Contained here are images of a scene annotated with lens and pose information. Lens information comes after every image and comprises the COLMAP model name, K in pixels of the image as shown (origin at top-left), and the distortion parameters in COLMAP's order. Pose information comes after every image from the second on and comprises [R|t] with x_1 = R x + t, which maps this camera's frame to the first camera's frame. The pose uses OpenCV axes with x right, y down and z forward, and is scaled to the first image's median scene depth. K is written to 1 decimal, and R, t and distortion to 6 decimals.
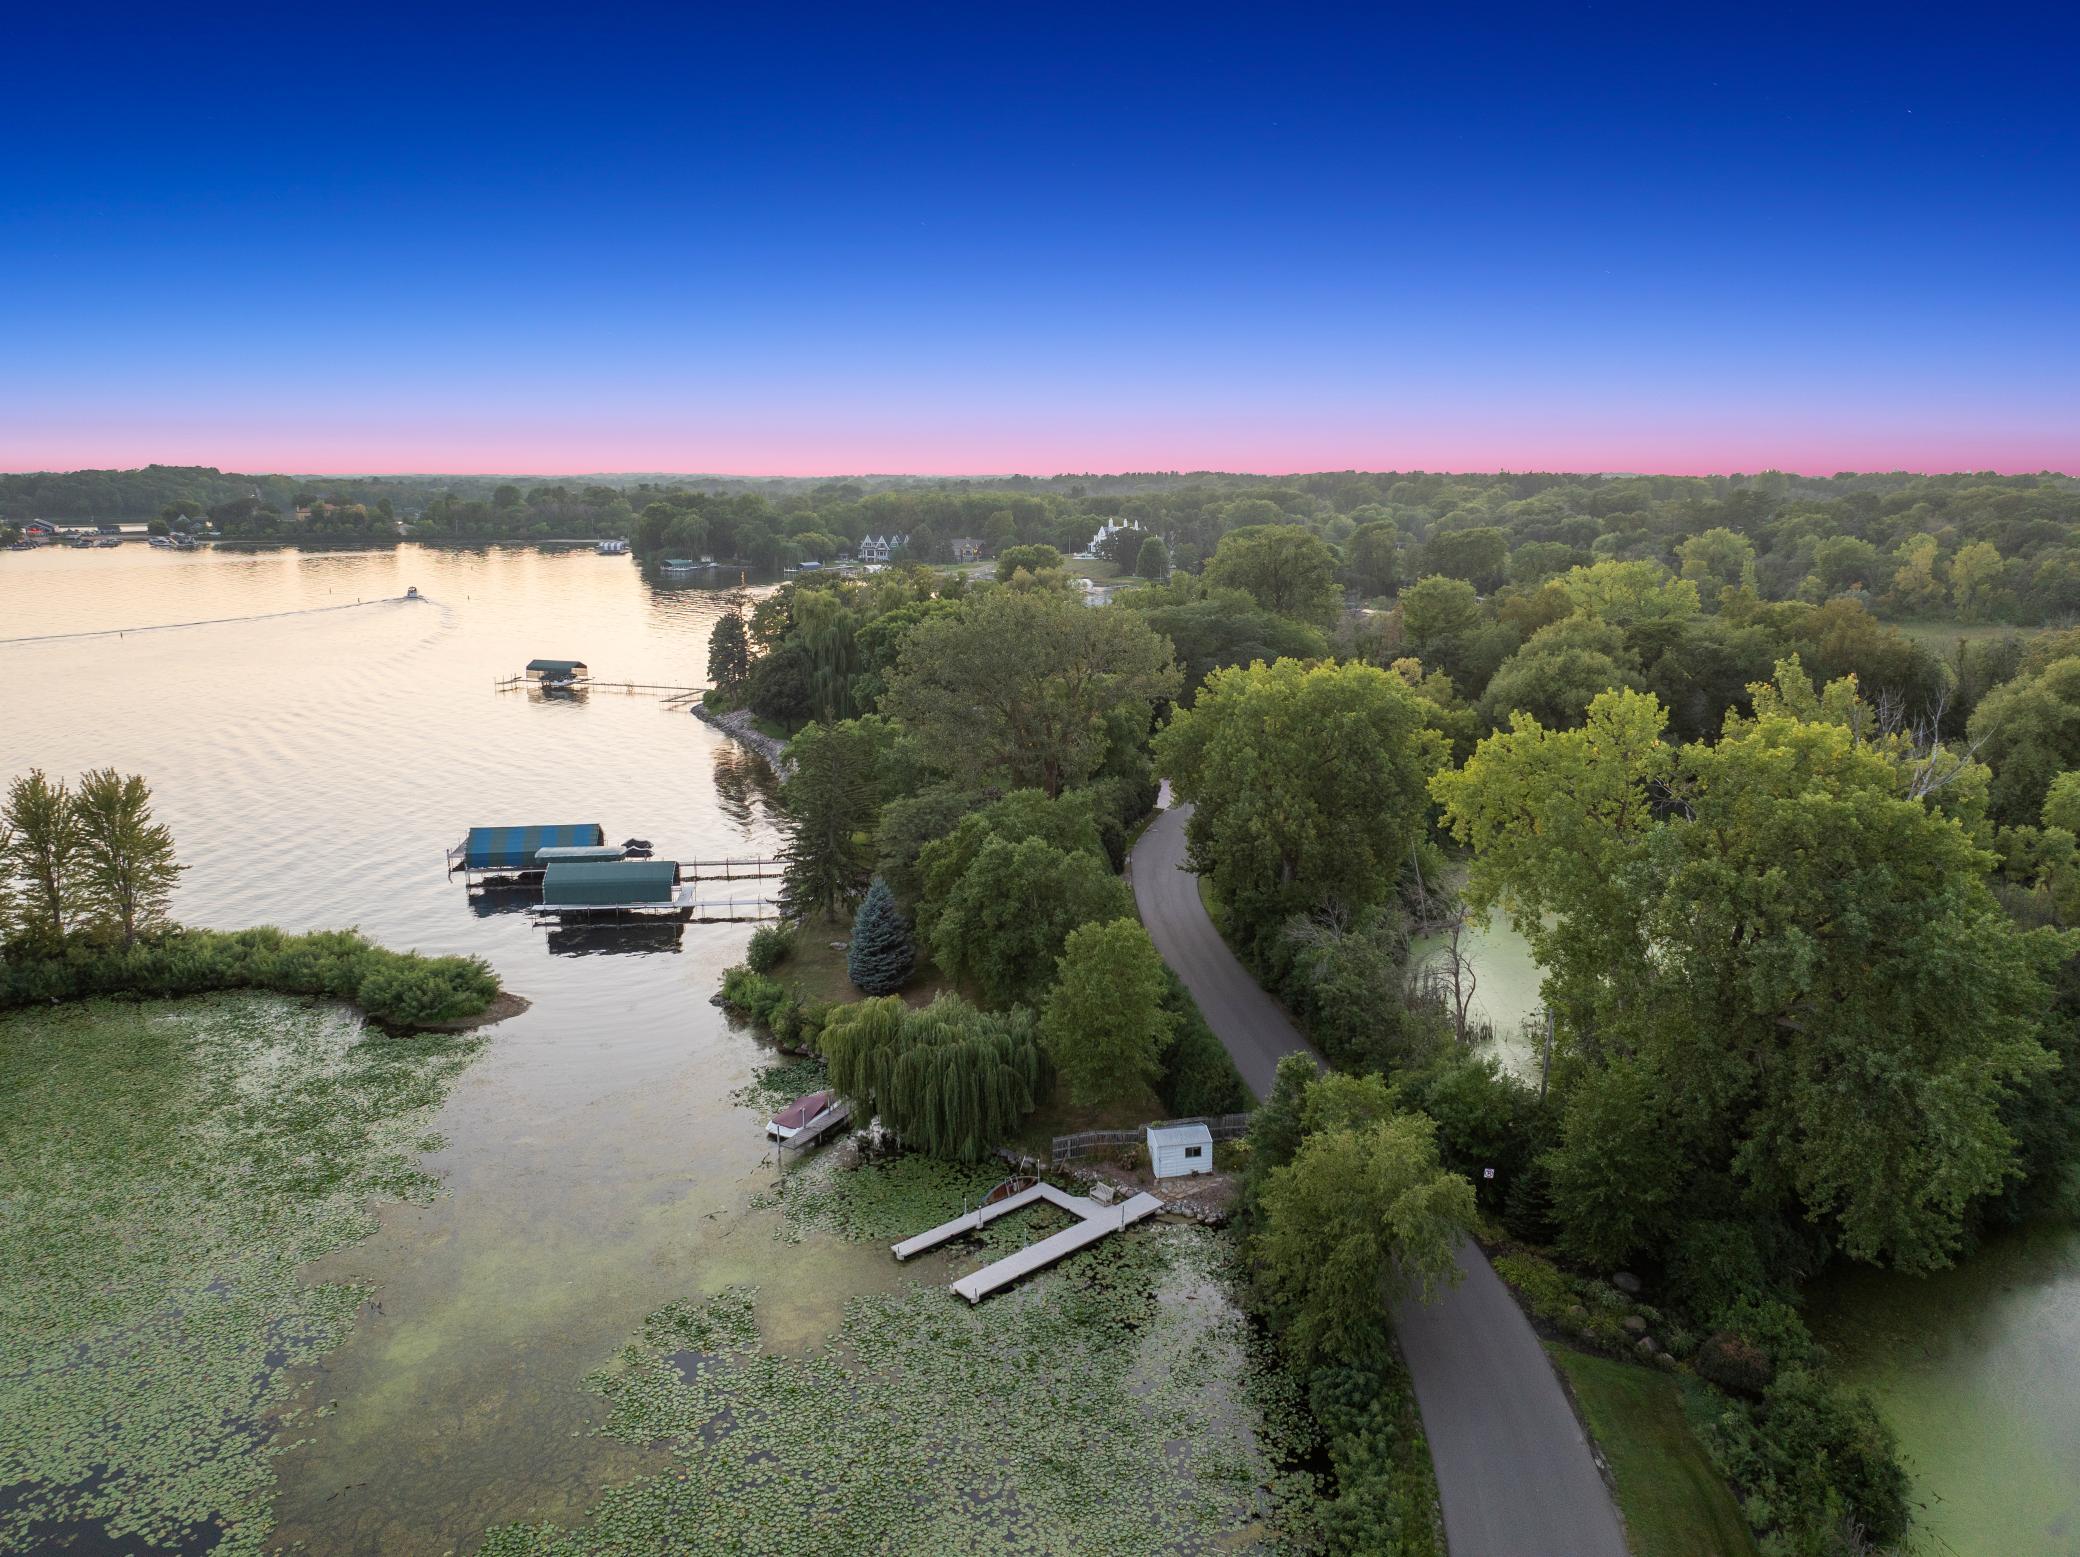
lens RADIAL K [[1435.7, 0, 1040.0], [0, 1435.7, 778.5], [0, 0, 1]] dist [-0.002314, -0.073831]
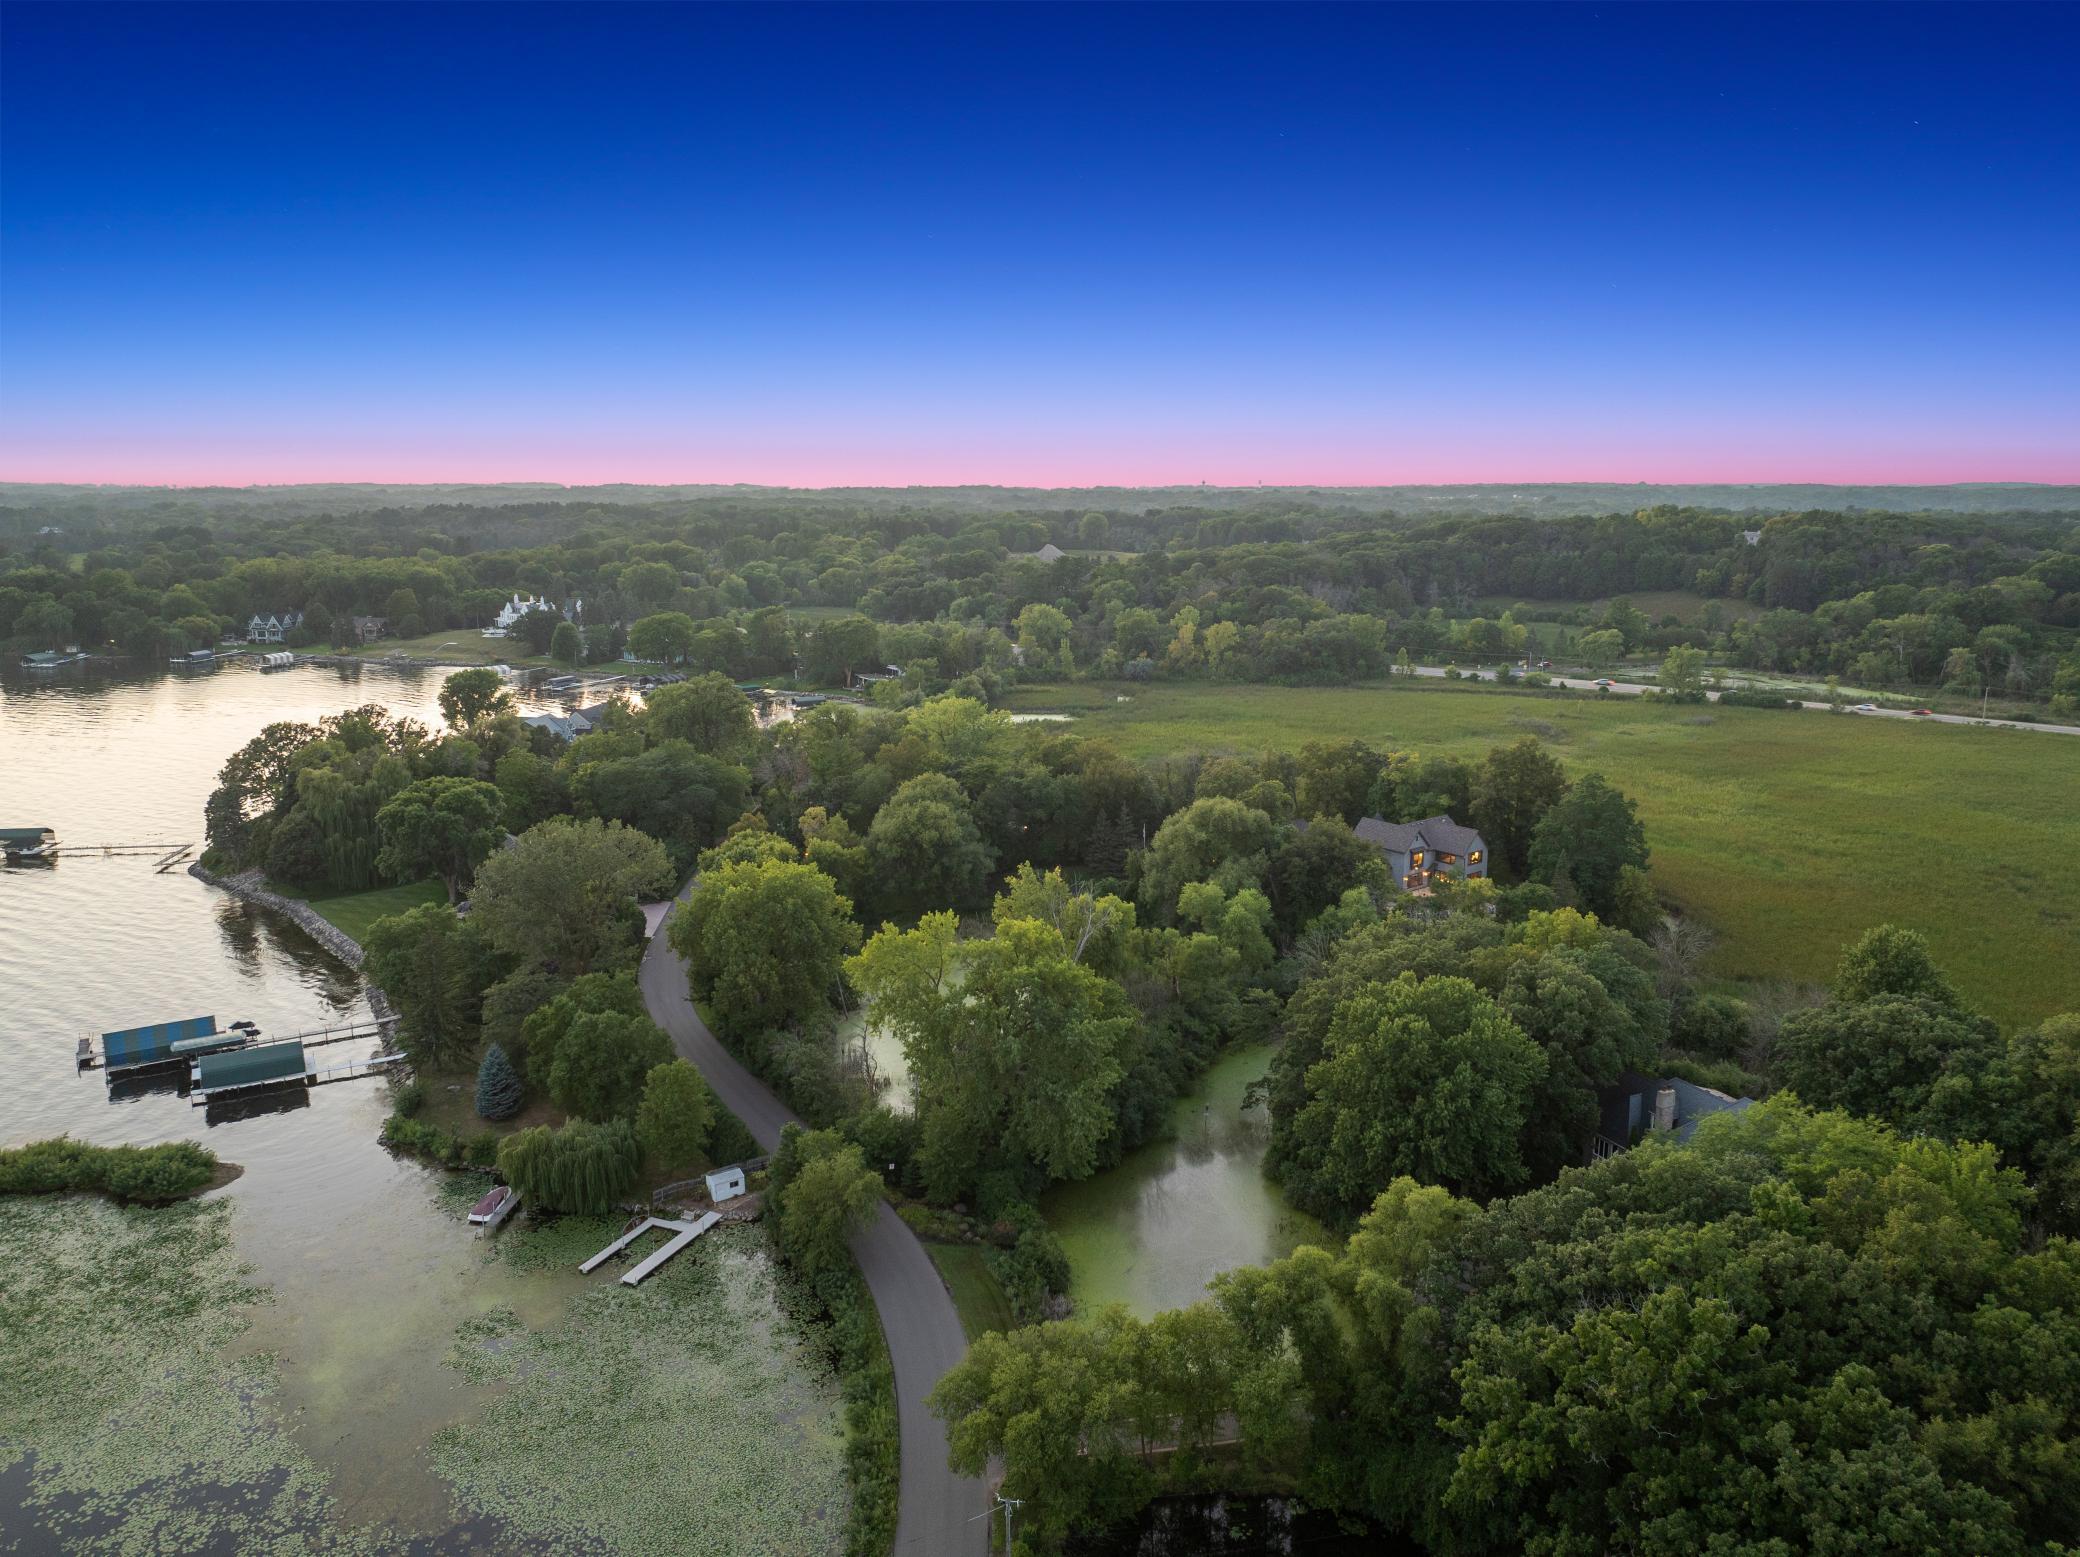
lens RADIAL K [[1446.7, 0, 1040.0], [0, 1446.7, 778.5], [0, 0, 1]] dist [-0.032155, -0.001789]
pose [[0.913790, -0.081017, 0.398025, -0.205459], [0.081619, 0.996544, 0.015462, -0.226444], [-0.397902, 0.018358, 0.917244, -0.762444]]
